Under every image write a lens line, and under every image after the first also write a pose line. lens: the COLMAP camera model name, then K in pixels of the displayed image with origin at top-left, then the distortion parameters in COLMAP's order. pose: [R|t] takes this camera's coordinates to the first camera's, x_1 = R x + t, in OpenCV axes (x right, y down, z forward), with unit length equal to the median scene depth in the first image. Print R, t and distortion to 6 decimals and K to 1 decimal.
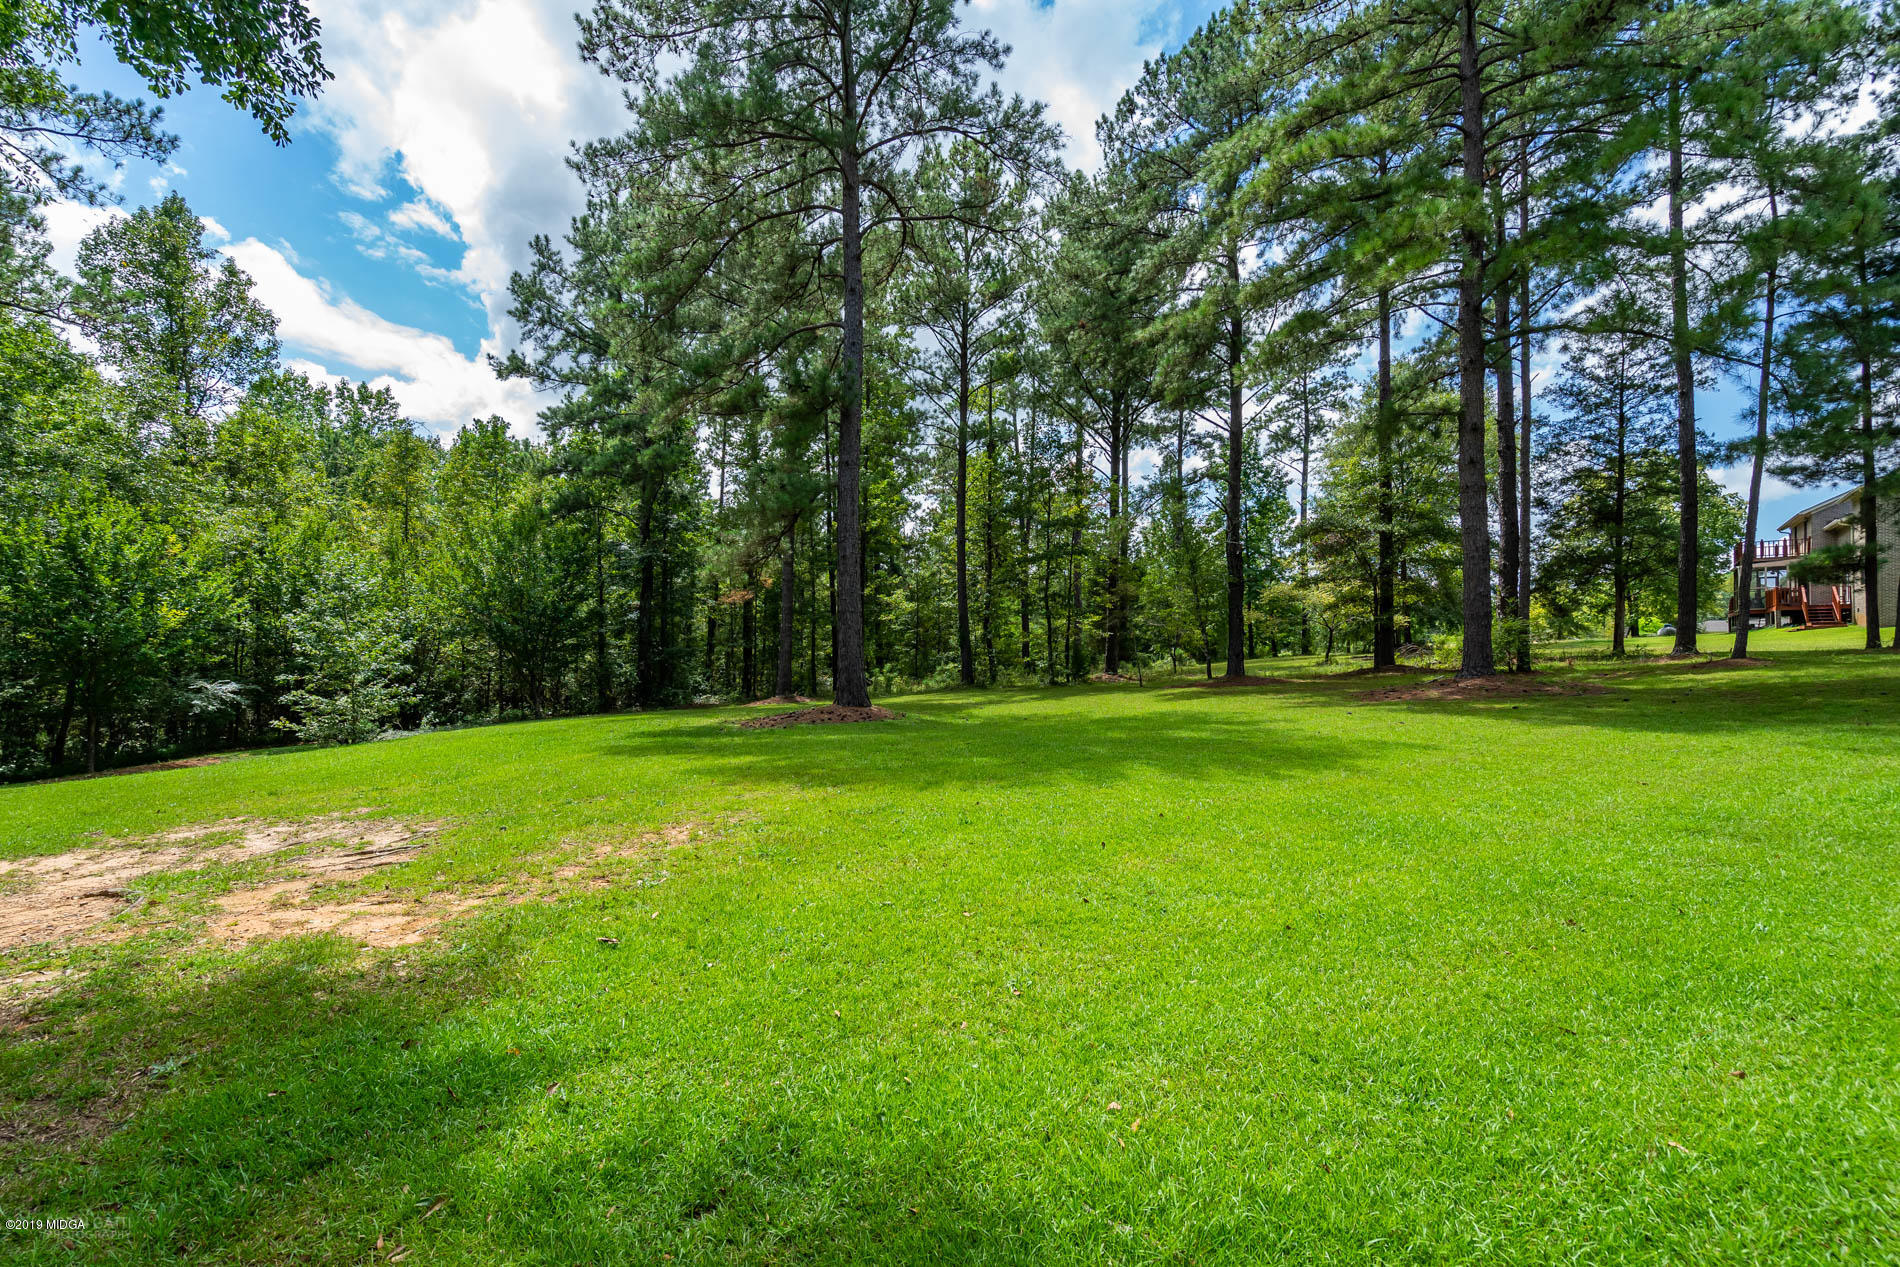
lens RADIAL K [[855.9, 0, 954.9], [0, 855.9, 640.2], [0, 0, 1]] dist [-0.004873, 0.000056]
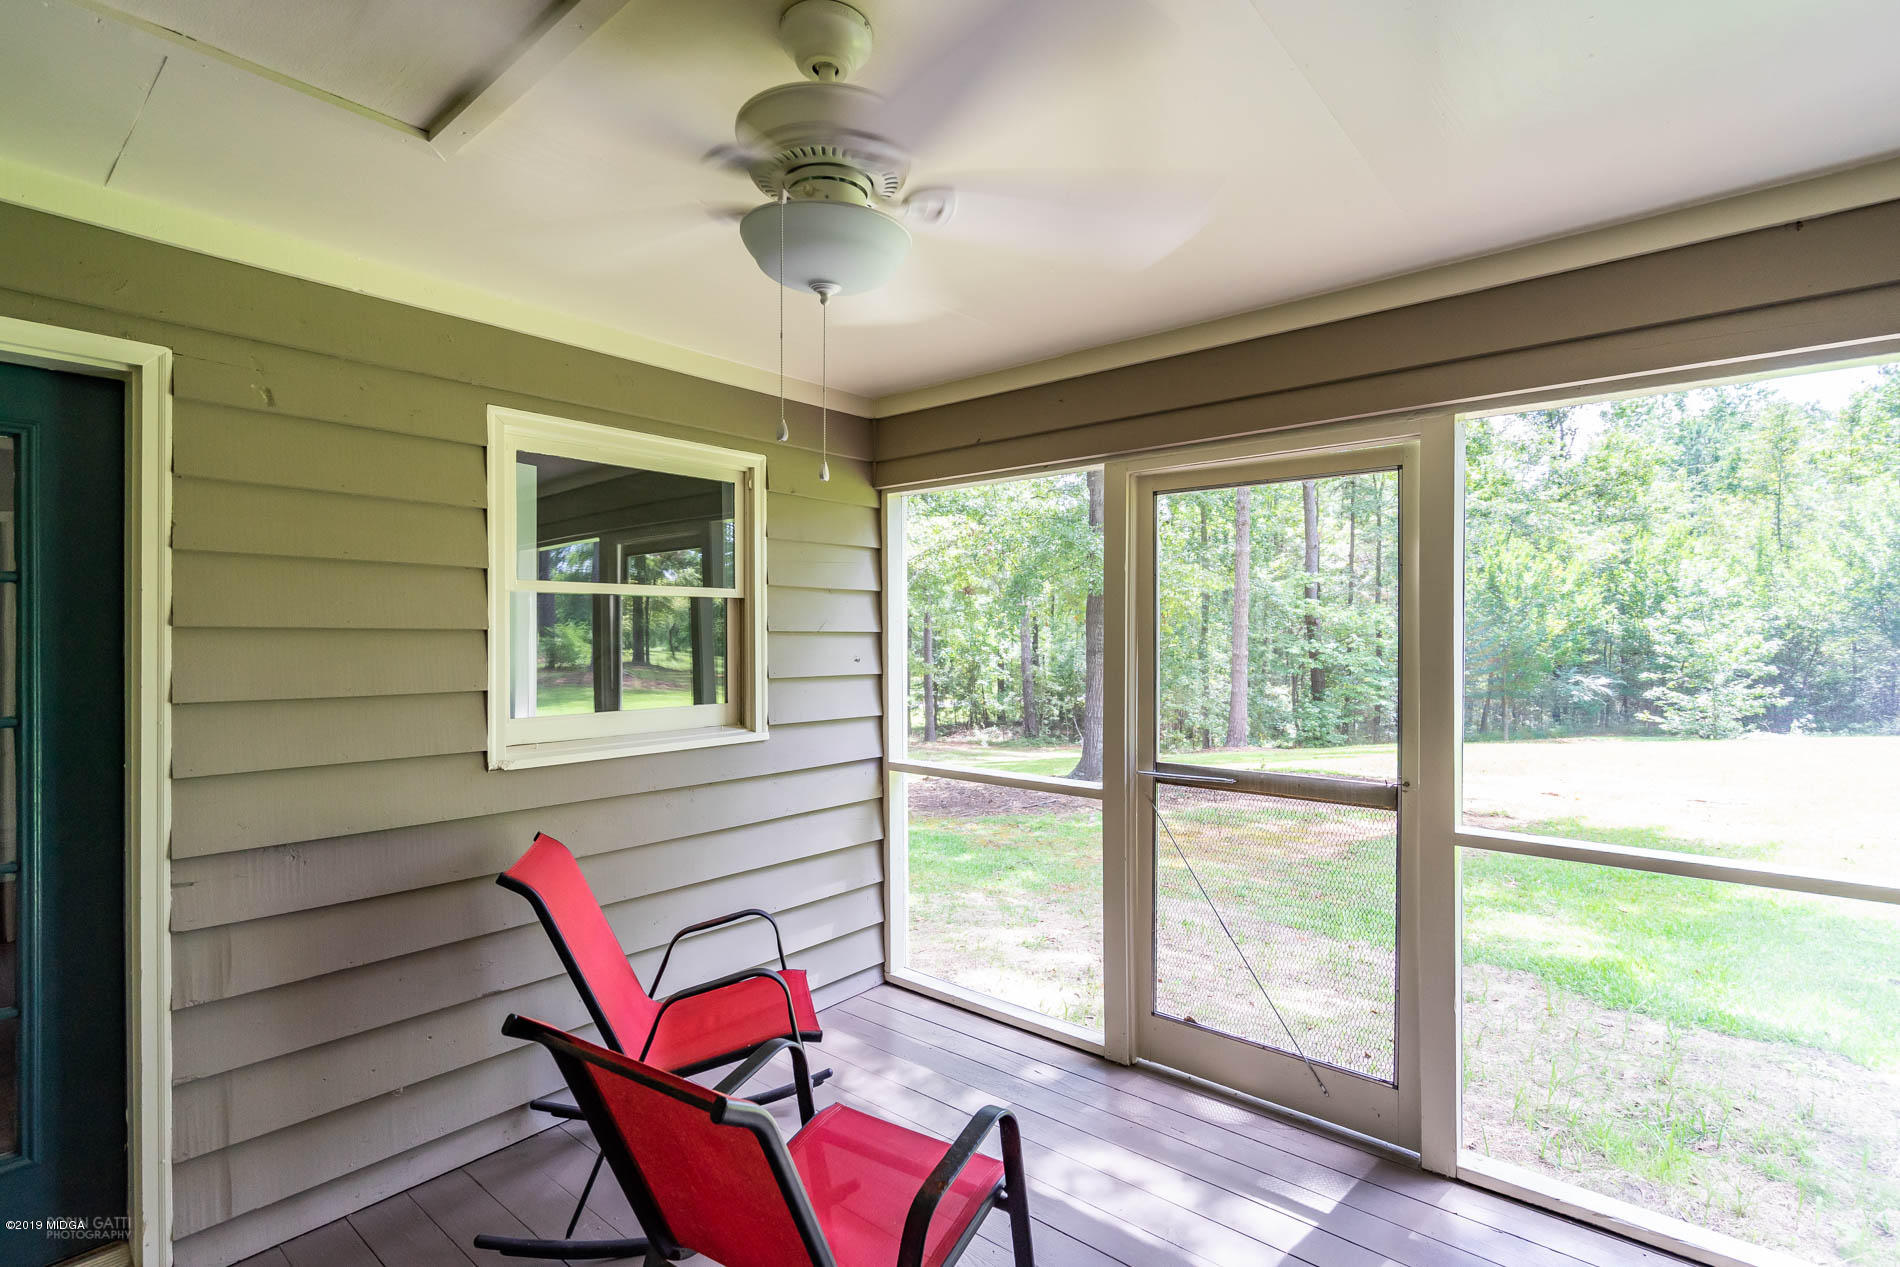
lens RADIAL K [[855.9, 0, 955.8], [0, 855.9, 640.1], [0, 0, 1]] dist [-0.004873, 0.000056]
pose [[0.216784, -0.009008, -0.976178, 0.112039], [0.015437, 0.999864, -0.005799, -0.009377], [0.976097, -0.013812, 0.216894, -0.130333]]
